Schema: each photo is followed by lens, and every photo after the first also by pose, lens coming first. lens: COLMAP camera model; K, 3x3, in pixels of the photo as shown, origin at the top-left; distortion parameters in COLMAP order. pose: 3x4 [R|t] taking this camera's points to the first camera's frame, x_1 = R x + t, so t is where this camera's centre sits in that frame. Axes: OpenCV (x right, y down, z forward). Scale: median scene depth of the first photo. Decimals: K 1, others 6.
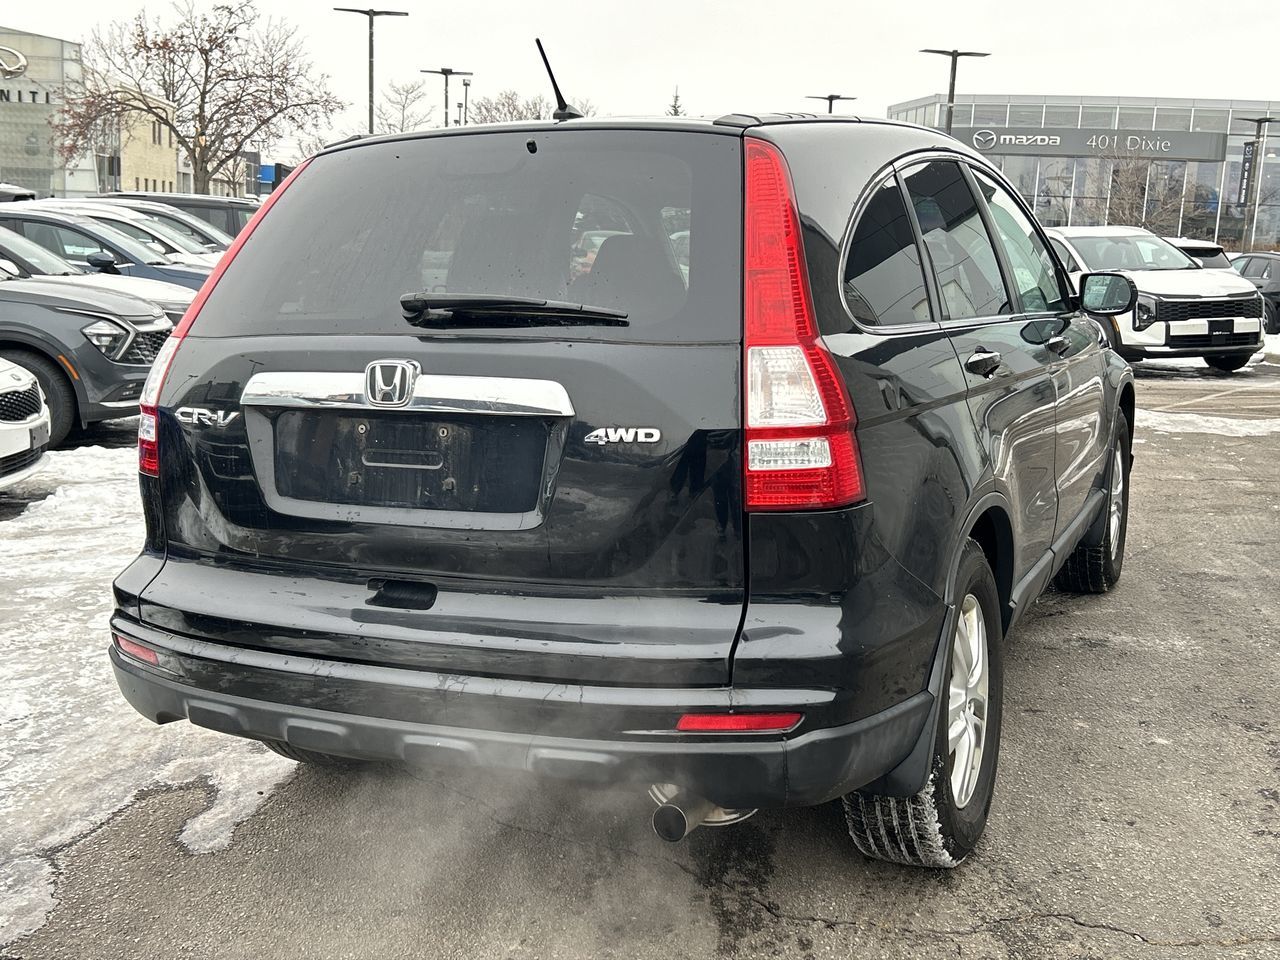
lens RADIAL K [[1436.0, 0, 643.9], [0, 1436.0, 477.3], [0, 0, 1]] dist [0.037807, 0.000000]
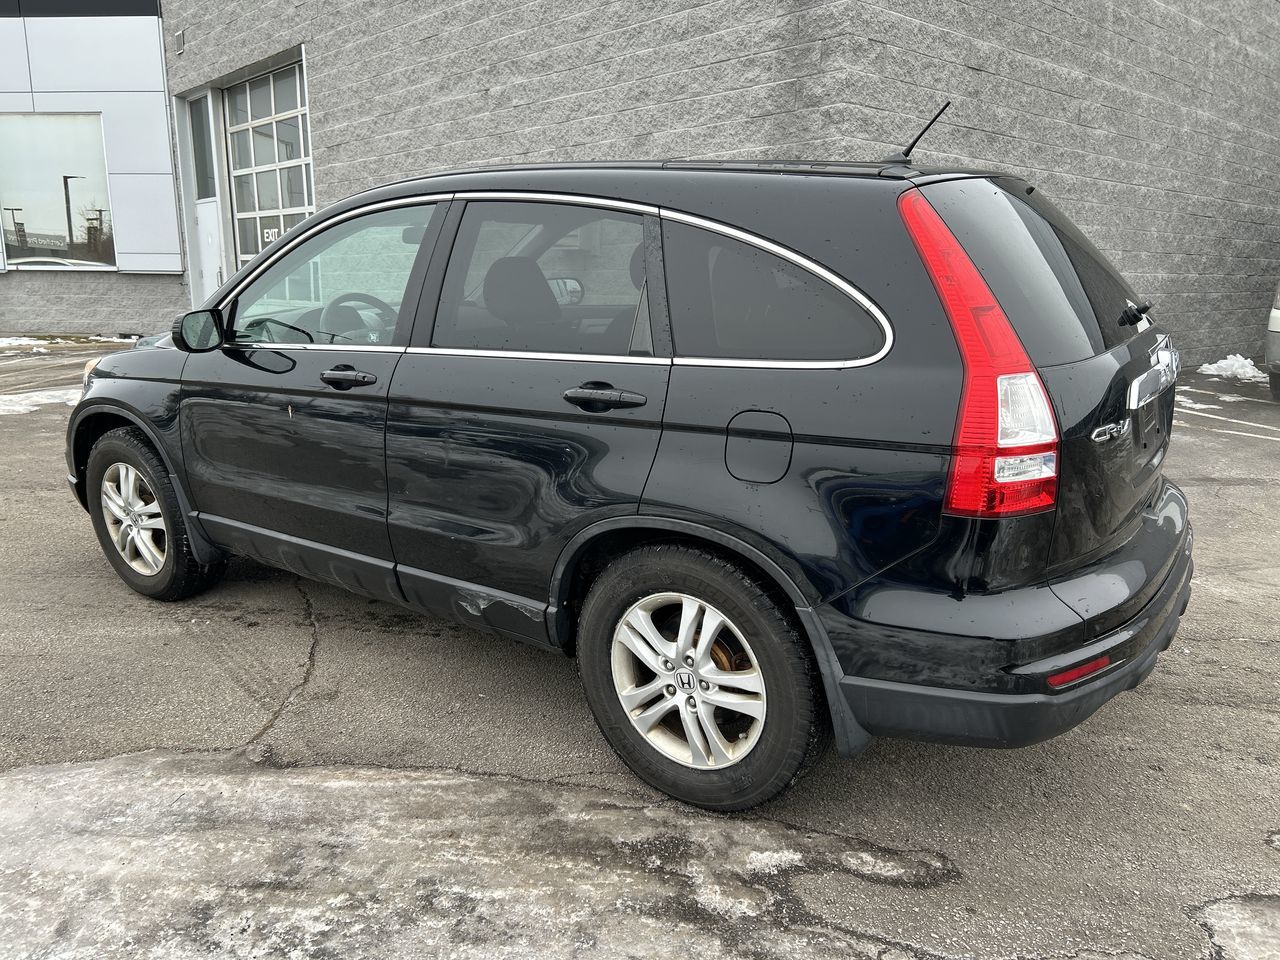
lens RADIAL K [[967.0, 0, 628.6], [0, 967.0, 483.7], [0, 0, 1]] dist [0.041748, -0.030989]
pose [[0.194966, -0.247405, 0.949094, -1.050382], [0.172575, 0.961220, 0.215115, -0.218113], [-0.965508, 0.121850, 0.230101, 1.139078]]
